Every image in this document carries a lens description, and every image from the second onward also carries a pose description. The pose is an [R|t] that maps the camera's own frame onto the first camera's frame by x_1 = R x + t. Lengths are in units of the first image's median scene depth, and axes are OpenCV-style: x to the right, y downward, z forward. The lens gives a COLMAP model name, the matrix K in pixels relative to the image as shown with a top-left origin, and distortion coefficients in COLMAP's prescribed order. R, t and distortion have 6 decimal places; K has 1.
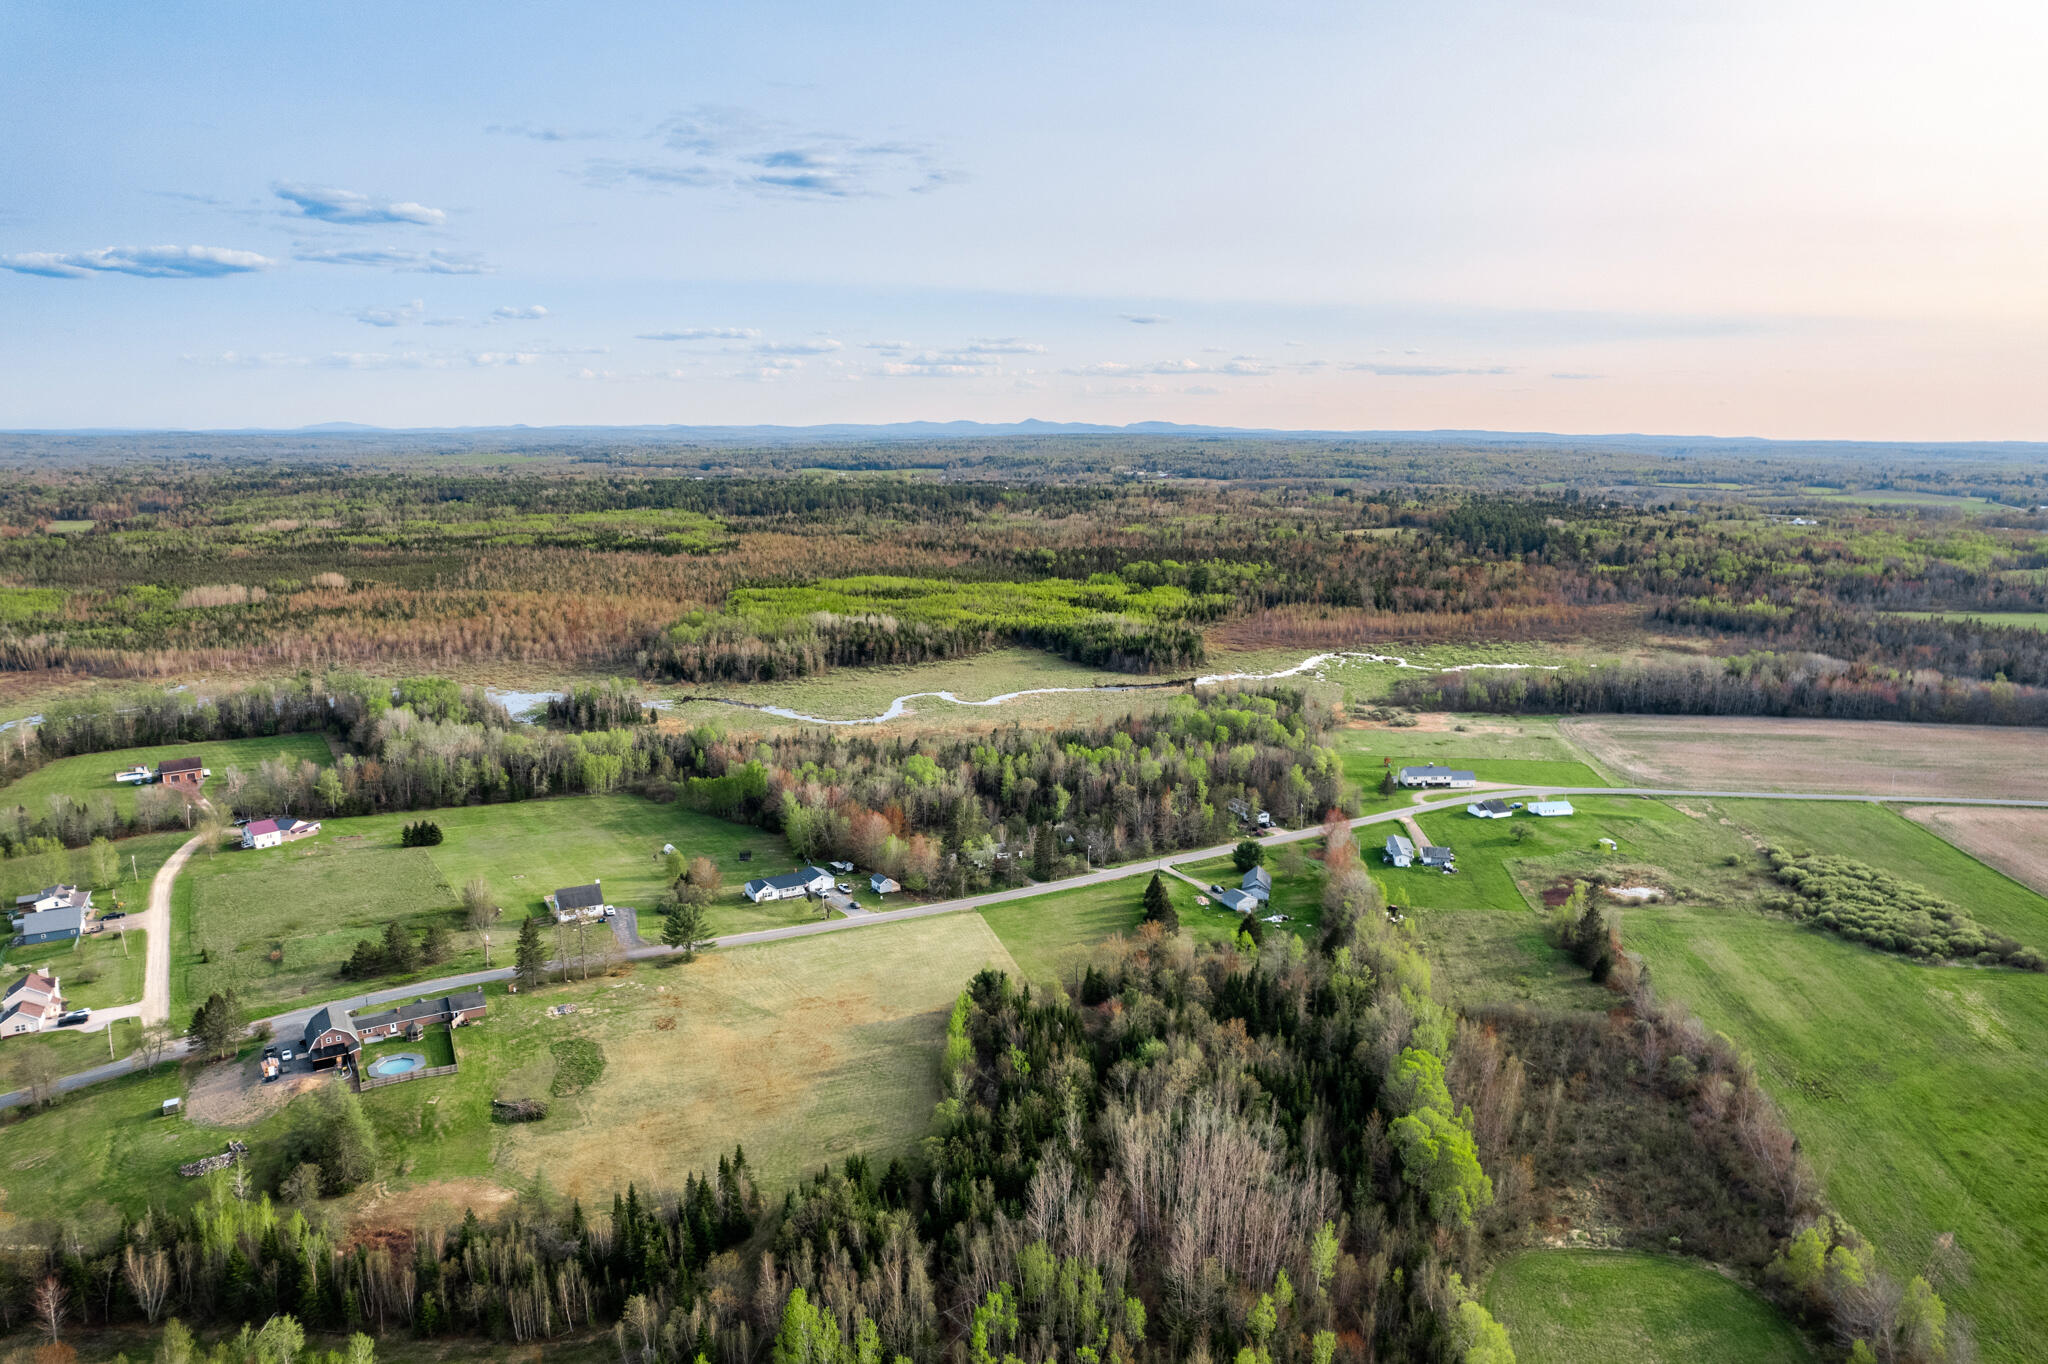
lens RADIAL K [[1342.7, 0, 1030.7], [0, 1342.7, 675.8], [0, 0, 1]] dist [-0.080086, 0.077544]
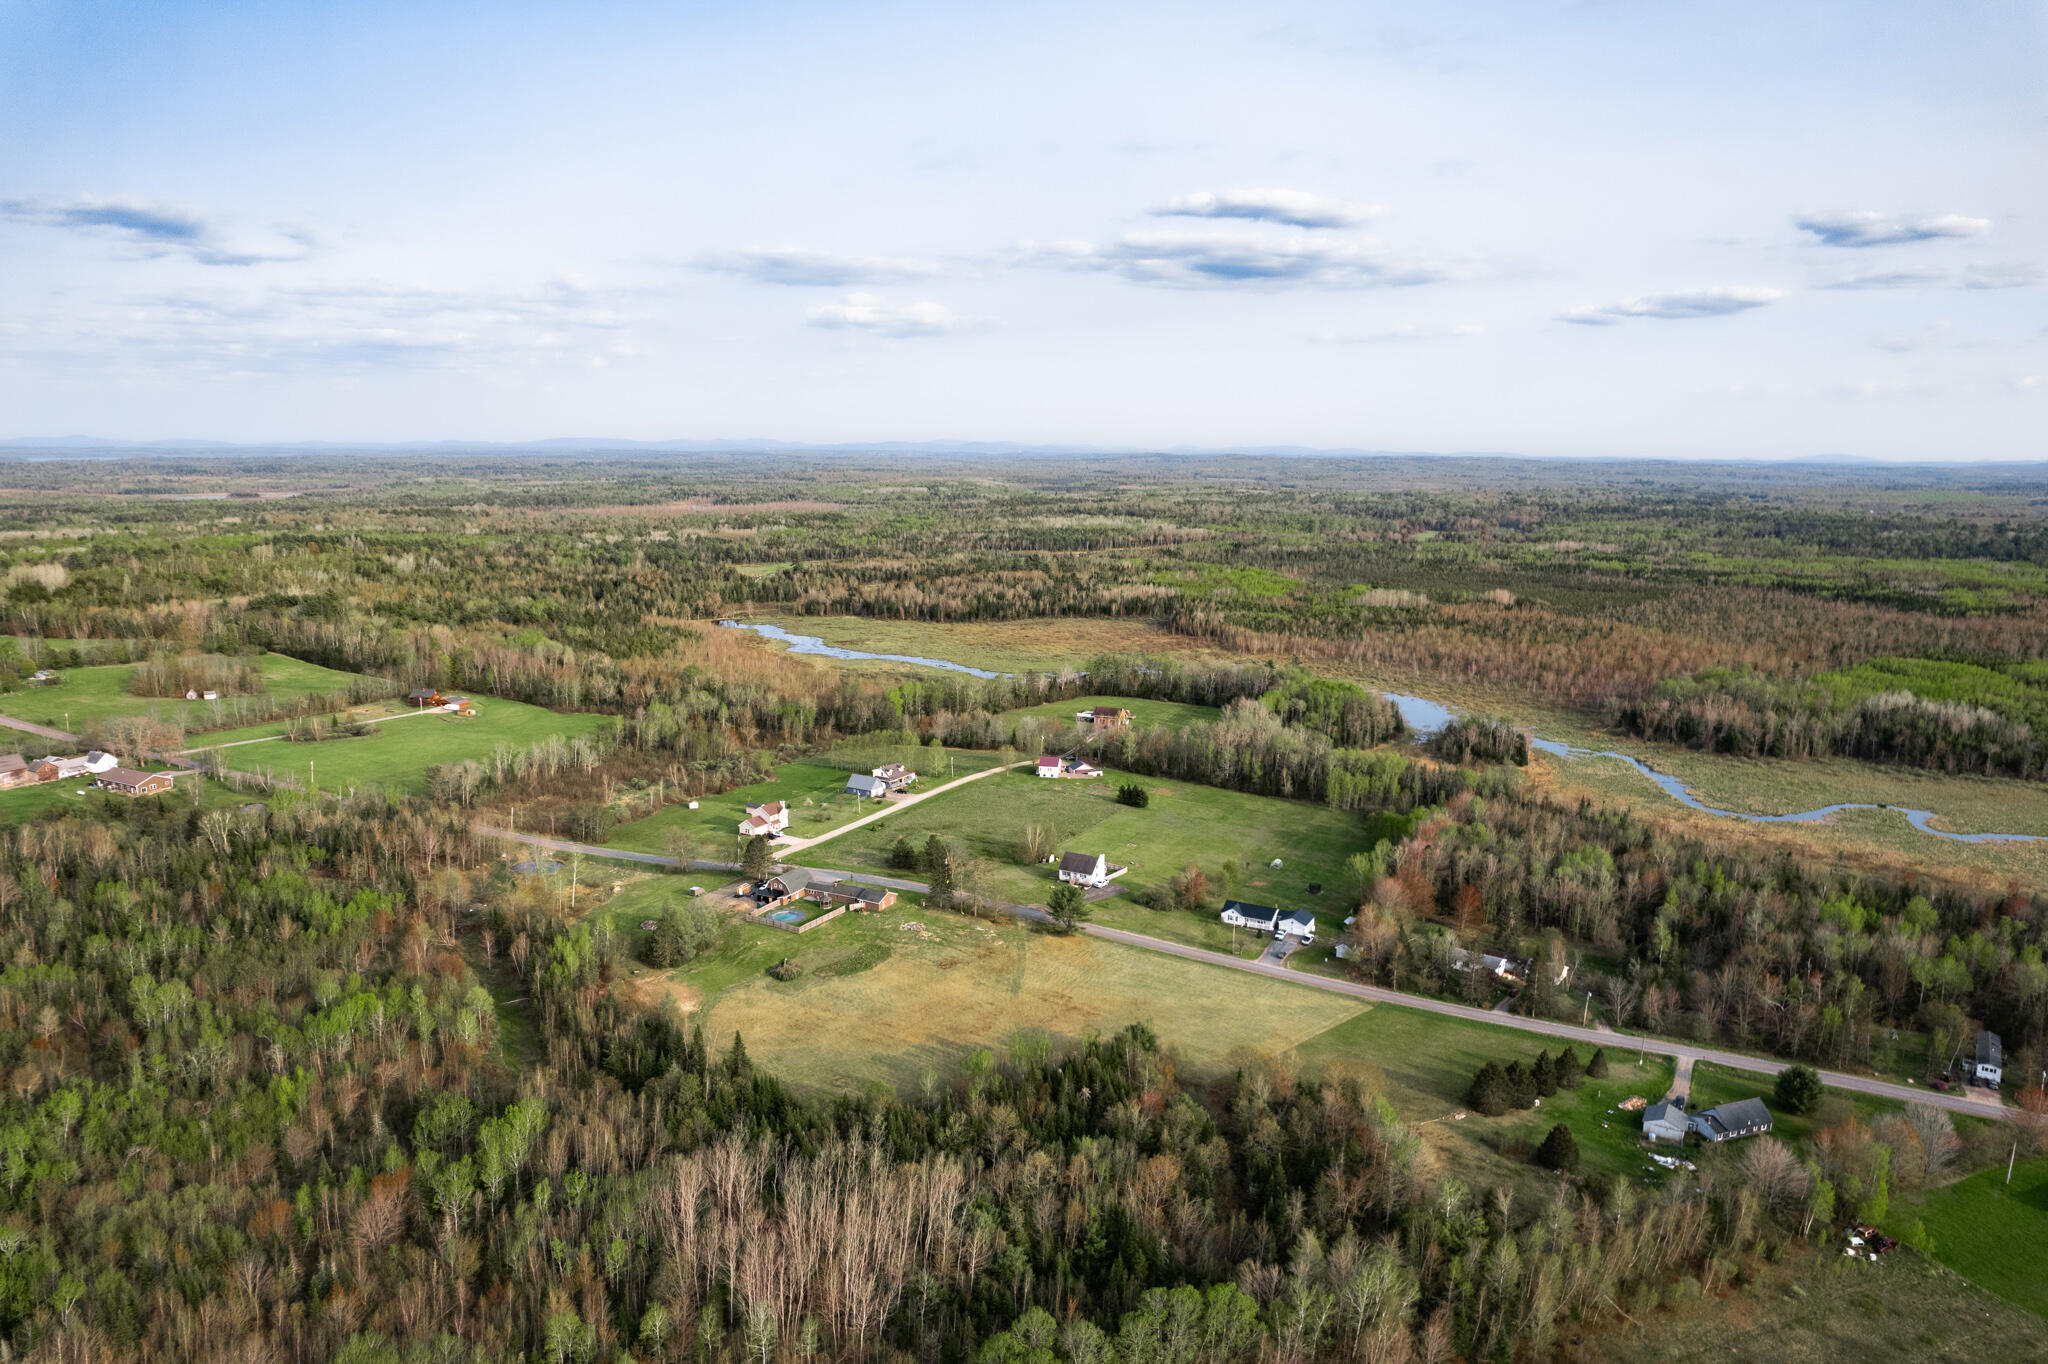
lens RADIAL K [[1340.5, 0, 1025.3], [0, 1340.5, 676.9], [0, 0, 1]] dist [-0.083161, 0.080474]
pose [[0.514447, 0.146405, -0.844932, 0.385675], [-0.164683, 0.983845, 0.070205, -0.041550], [0.841560, 0.103029, 0.530247, 0.229299]]
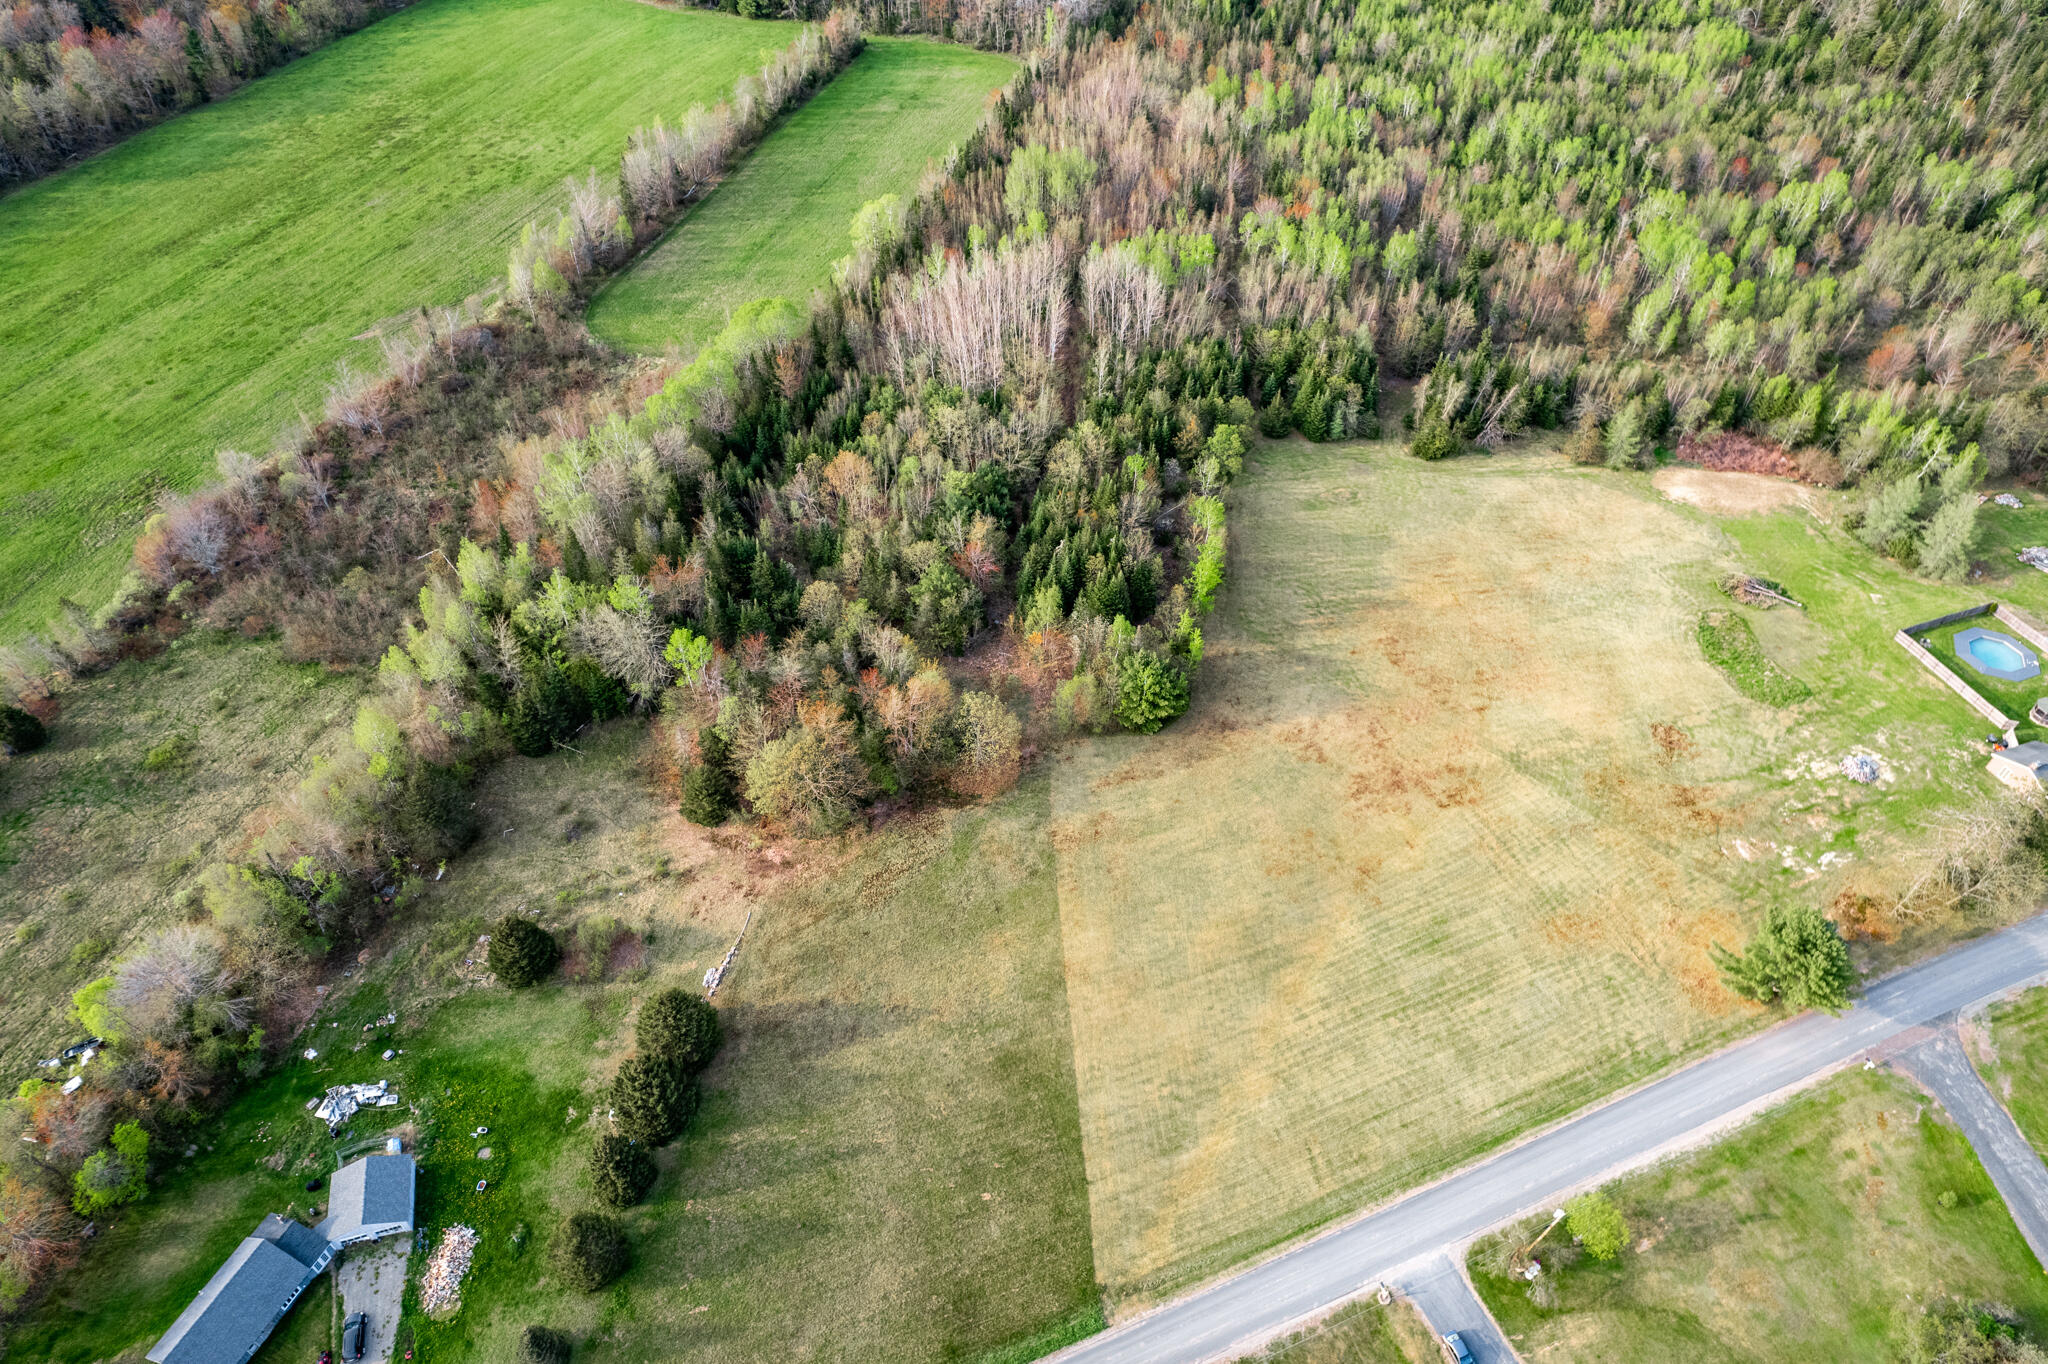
lens RADIAL K [[1337.1, 0, 1018.2], [0, 1337.1, 680.4], [0, 0, 1]] dist [-0.082246, 0.079034]
pose [[-0.982379, -0.139834, 0.124005, -0.027355], [0.020859, 0.577317, 0.816254, -0.141278], [-0.185730, 0.804458, -0.564227, 0.757338]]
